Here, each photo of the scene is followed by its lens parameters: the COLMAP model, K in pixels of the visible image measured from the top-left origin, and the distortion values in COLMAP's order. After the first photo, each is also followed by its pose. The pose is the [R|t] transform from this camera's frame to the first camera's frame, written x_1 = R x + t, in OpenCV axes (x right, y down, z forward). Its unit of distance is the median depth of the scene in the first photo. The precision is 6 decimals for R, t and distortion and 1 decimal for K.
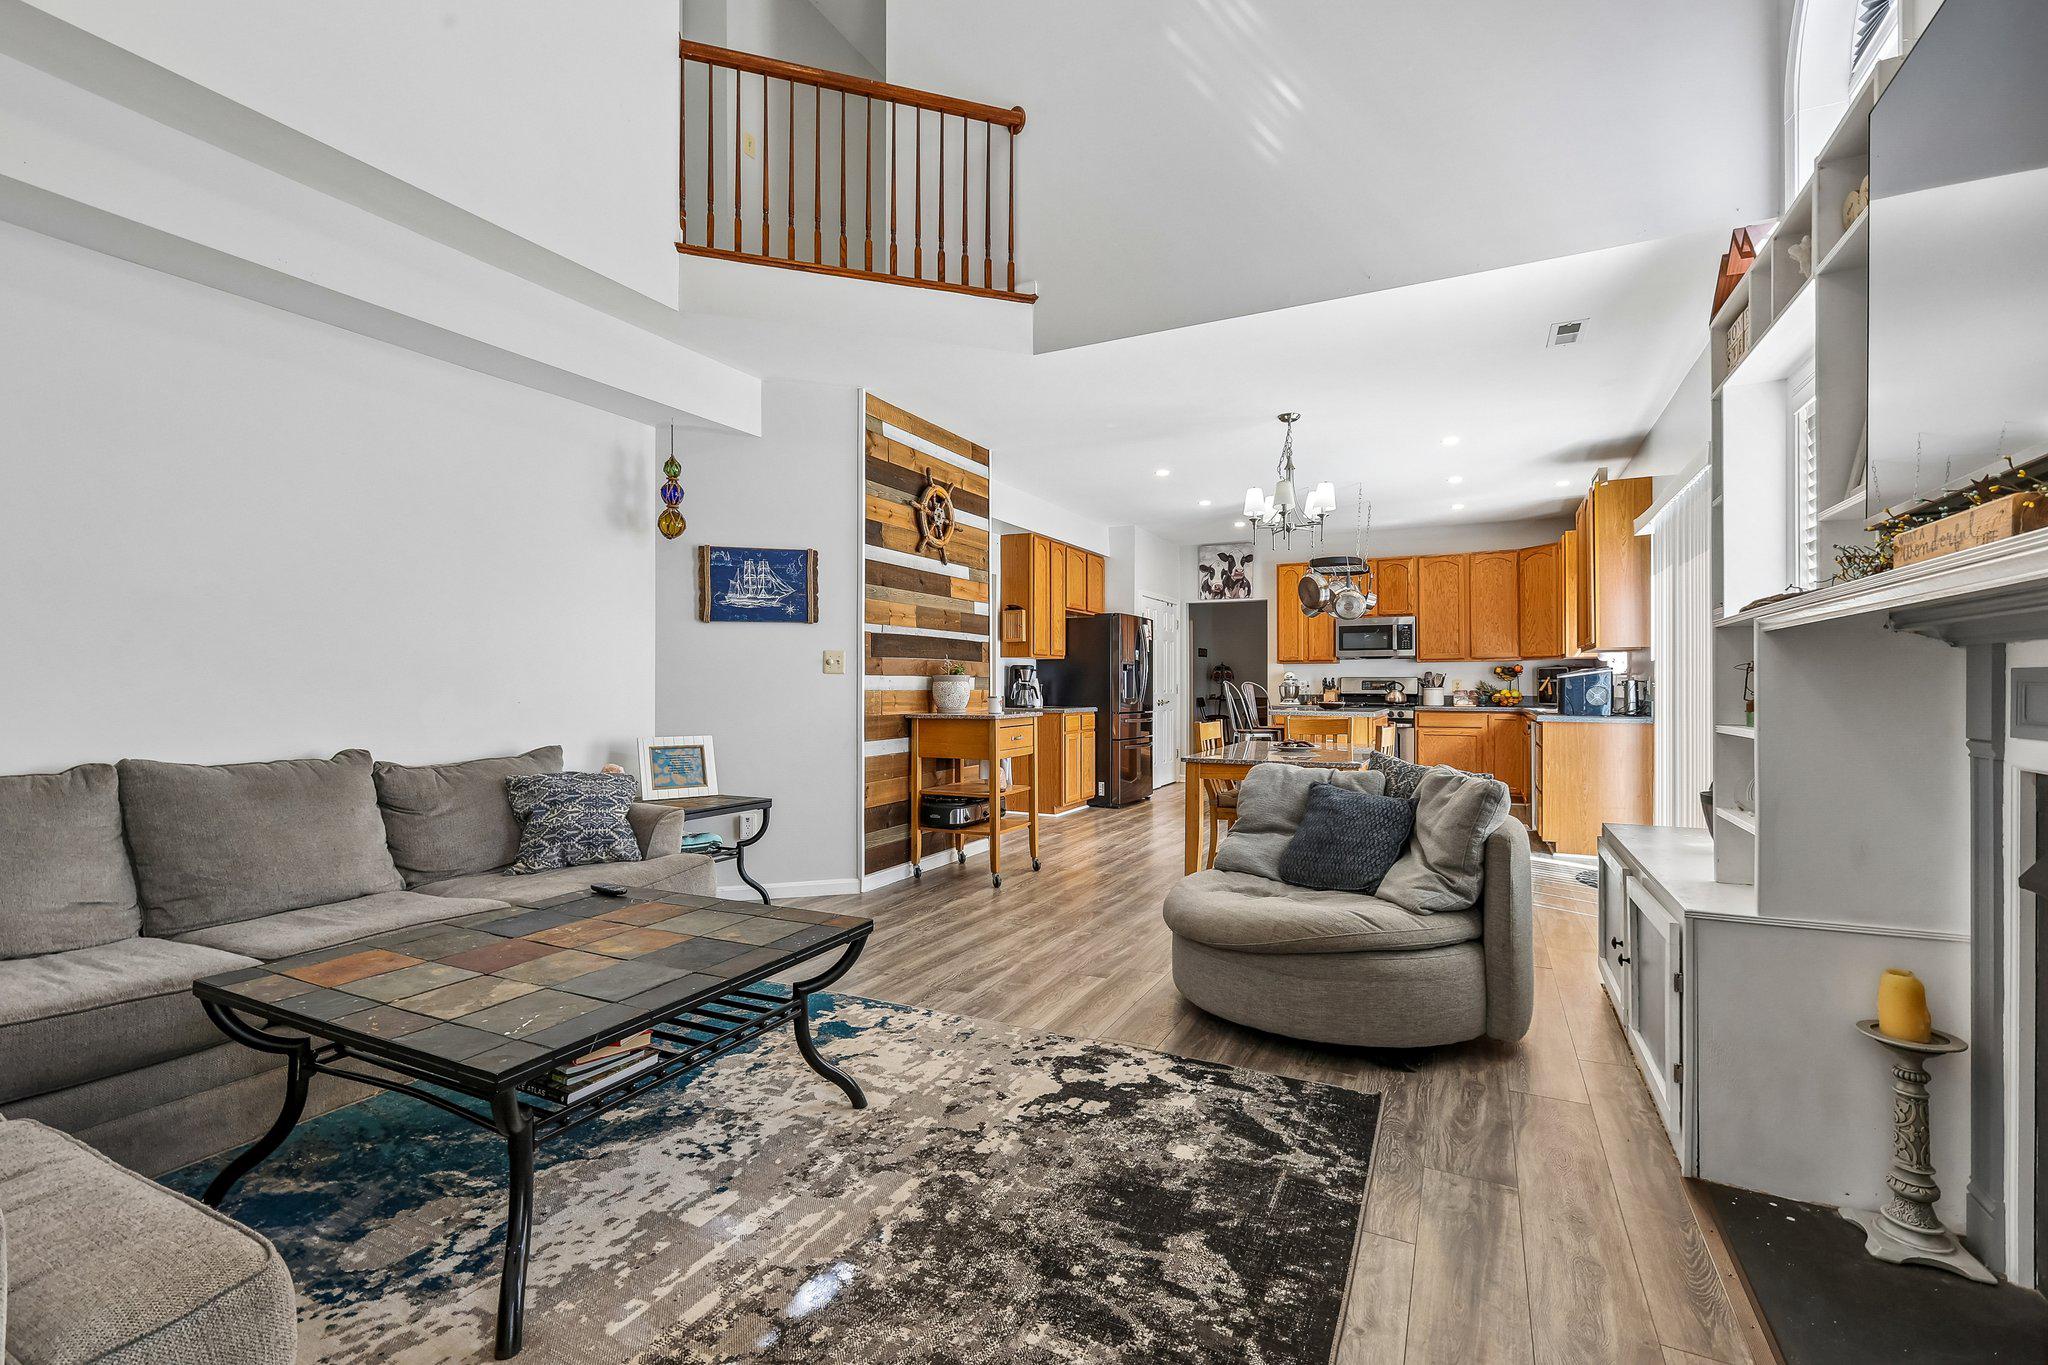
lens RADIAL K [[902.8, 0, 1019.8], [0, 902.8, 683.3], [0, 0, 1]] dist [0.001521, 0.000056]
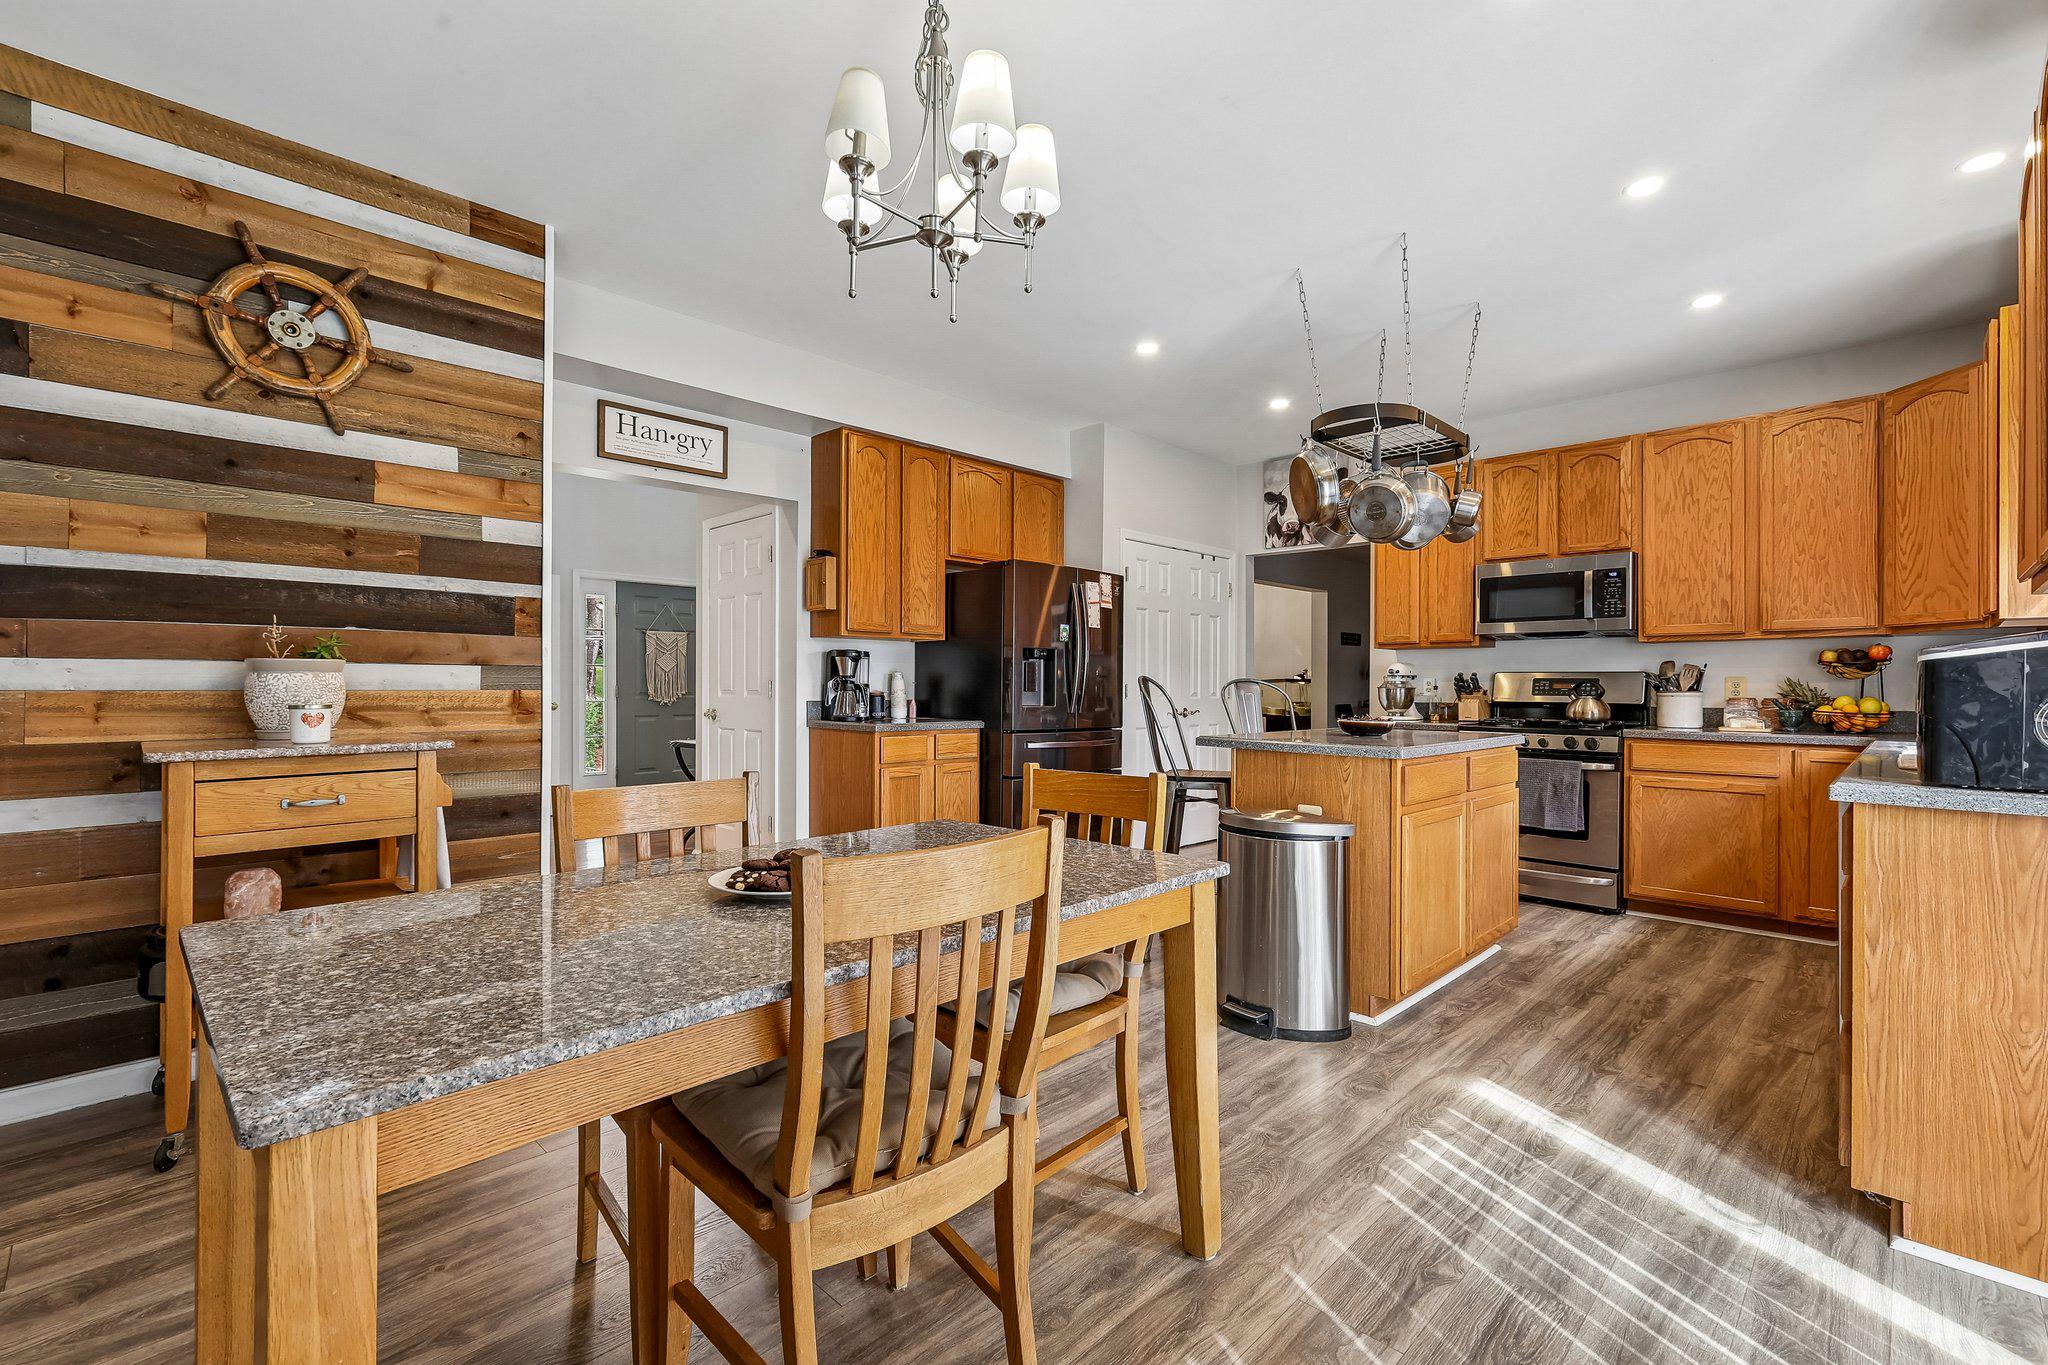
lens RADIAL K [[903.0, 0, 1024.0], [0, 903.0, 682.5], [0, 0, 1]] dist [0.004261, 0.000059]
pose [[0.952053, 0.003576, -0.305912, 0.275194], [-0.004217, 0.999990, -0.001434, 0.001762], [0.305904, 0.002655, 0.952059, 0.420942]]
